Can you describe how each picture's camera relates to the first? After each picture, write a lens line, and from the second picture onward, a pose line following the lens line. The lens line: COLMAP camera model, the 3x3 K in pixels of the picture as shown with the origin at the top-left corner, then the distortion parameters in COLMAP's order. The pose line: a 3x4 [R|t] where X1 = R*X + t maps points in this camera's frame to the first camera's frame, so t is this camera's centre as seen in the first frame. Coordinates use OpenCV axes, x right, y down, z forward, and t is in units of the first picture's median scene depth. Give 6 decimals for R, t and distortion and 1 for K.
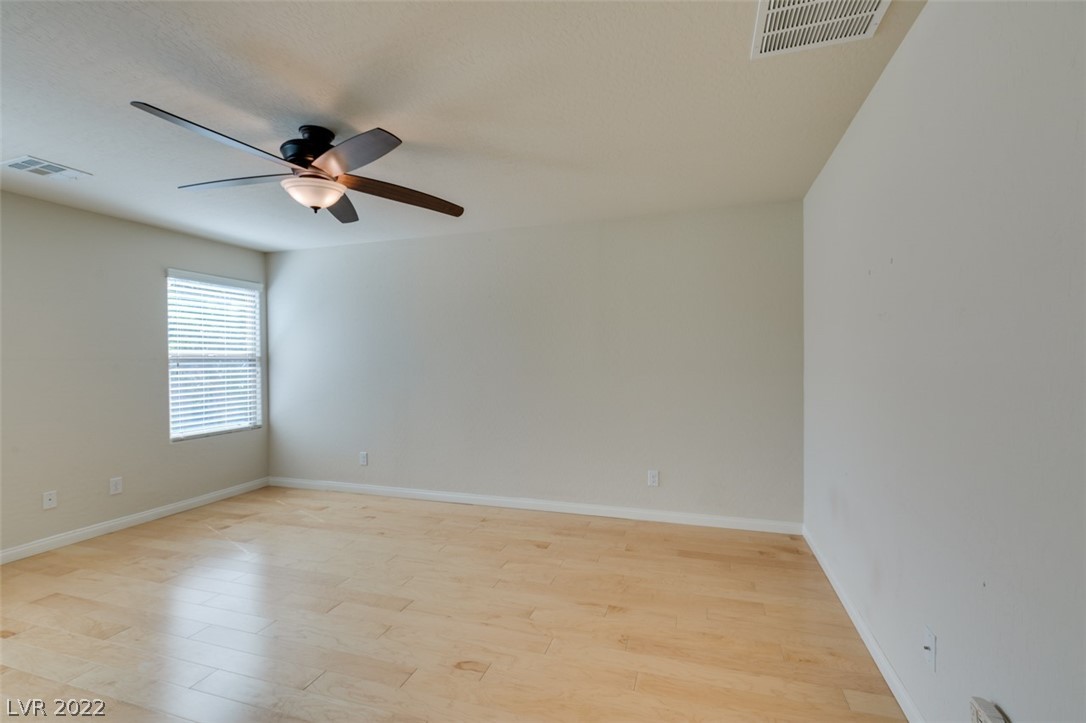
lens RADIAL K [[486.5, 0, 544.6], [0, 486.5, 359.2], [0, 0, 1]] dist [0.004659, -0.002363]
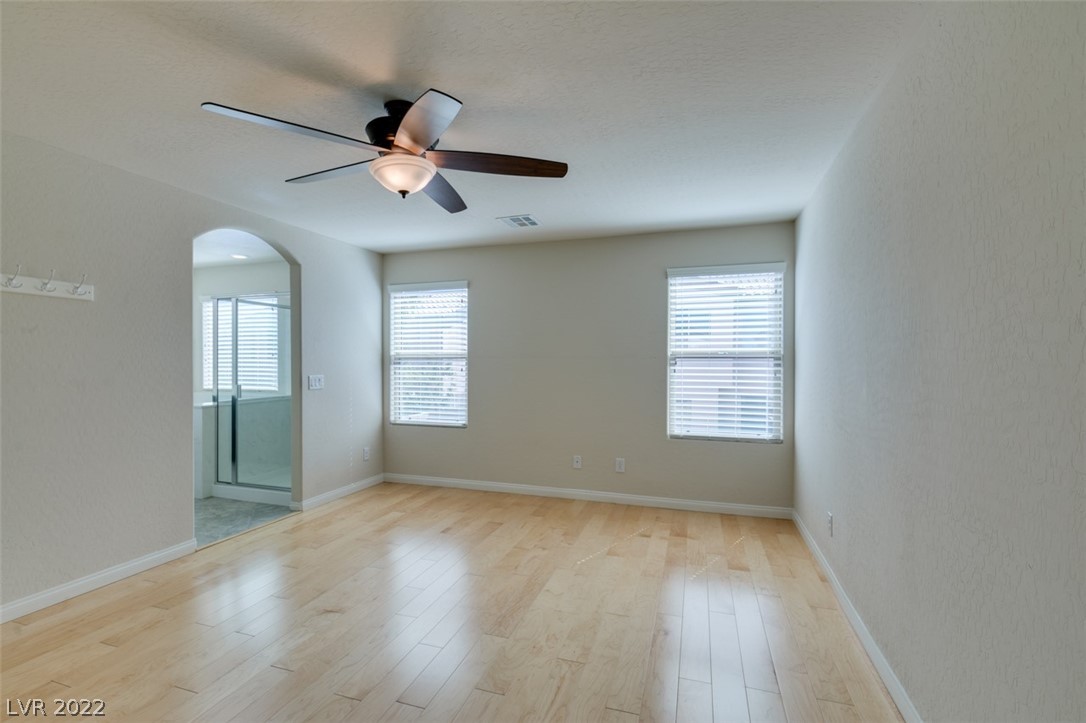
lens RADIAL K [[486.5, 0, 546.3], [0, 486.5, 364.1], [0, 0, 1]] dist [0.004659, -0.002363]
pose [[-0.010860, 0.014503, -0.999836, 0.261859], [-0.000151, 0.999895, 0.014505, -0.000479], [0.999941, 0.000308, -0.010857, 0.754763]]
